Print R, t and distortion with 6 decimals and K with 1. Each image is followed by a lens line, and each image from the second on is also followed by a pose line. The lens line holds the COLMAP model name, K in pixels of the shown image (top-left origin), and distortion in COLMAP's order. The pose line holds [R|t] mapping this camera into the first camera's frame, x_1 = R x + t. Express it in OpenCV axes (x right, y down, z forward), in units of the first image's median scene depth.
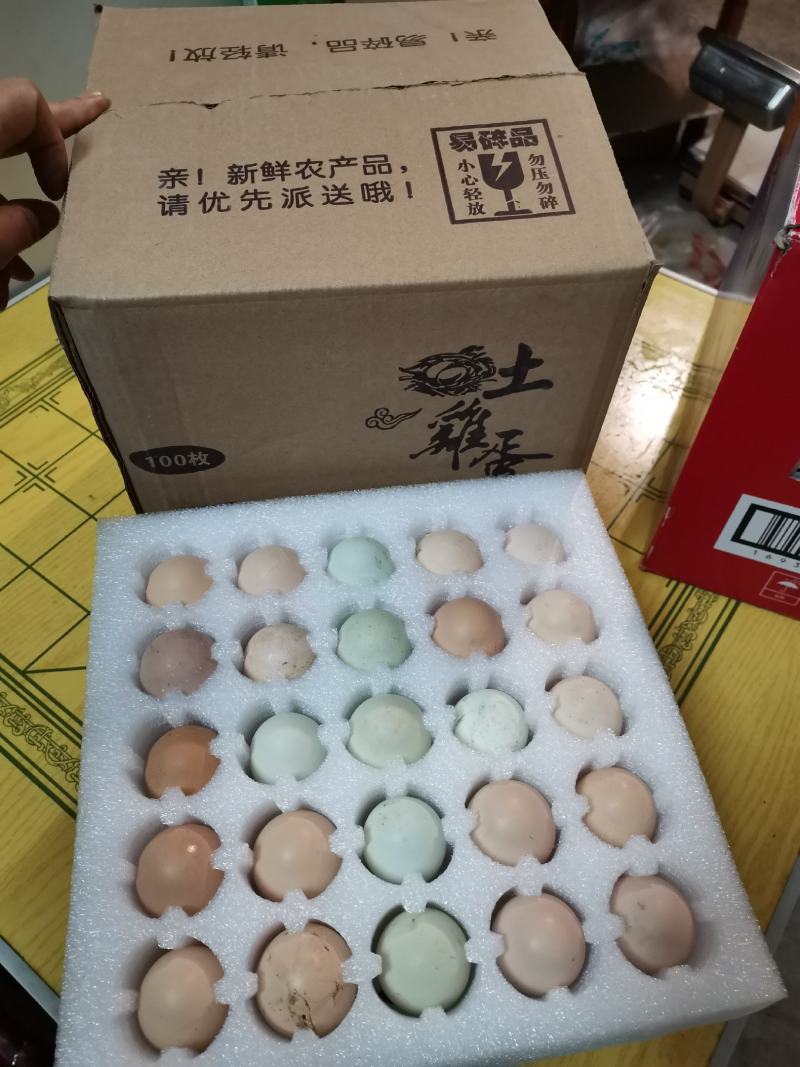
lens RADIAL K [[830.2, 0, 400.0], [0, 830.2, 533.5], [0, 0, 1]] dist [0.004517, -0.001876]
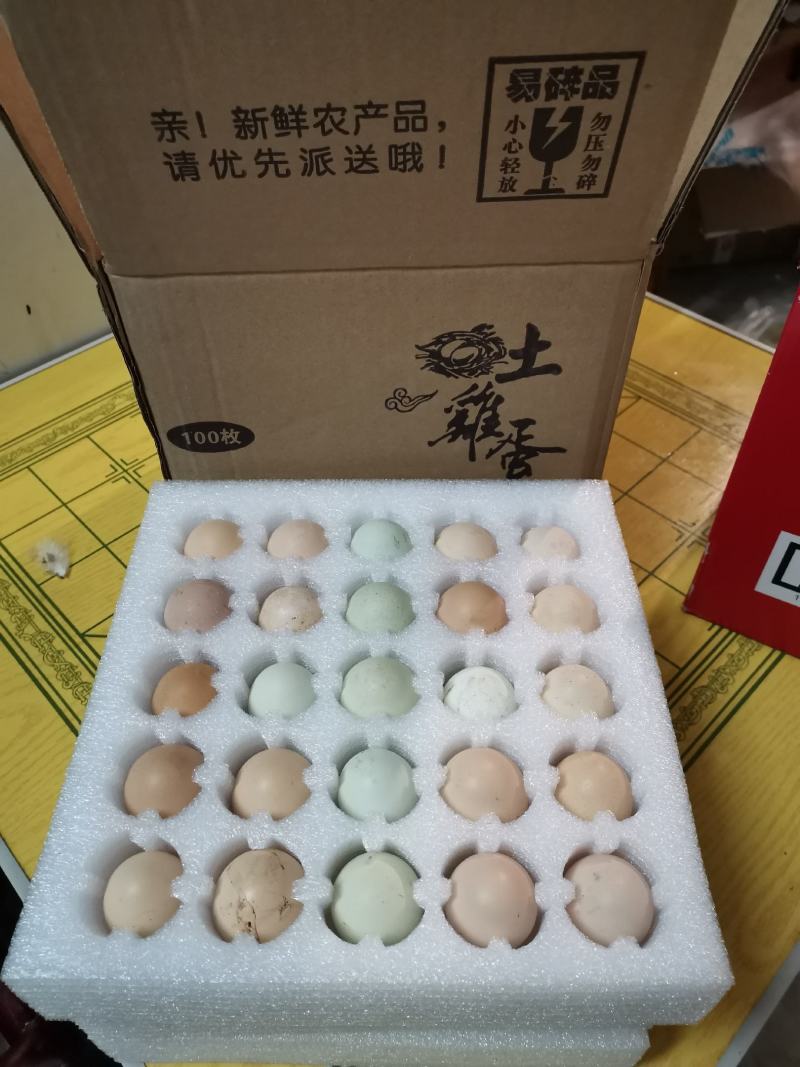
lens RADIAL K [[830.2, 0, 400.0], [0, 830.2, 533.5], [0, 0, 1]] dist [0.004517, -0.001876]
pose [[0.986030, 0.093802, -0.137646, 0.128056], [-0.108367, 0.988819, -0.102435, 0.137188], [0.126498, 0.115920, 0.985170, -0.048502]]
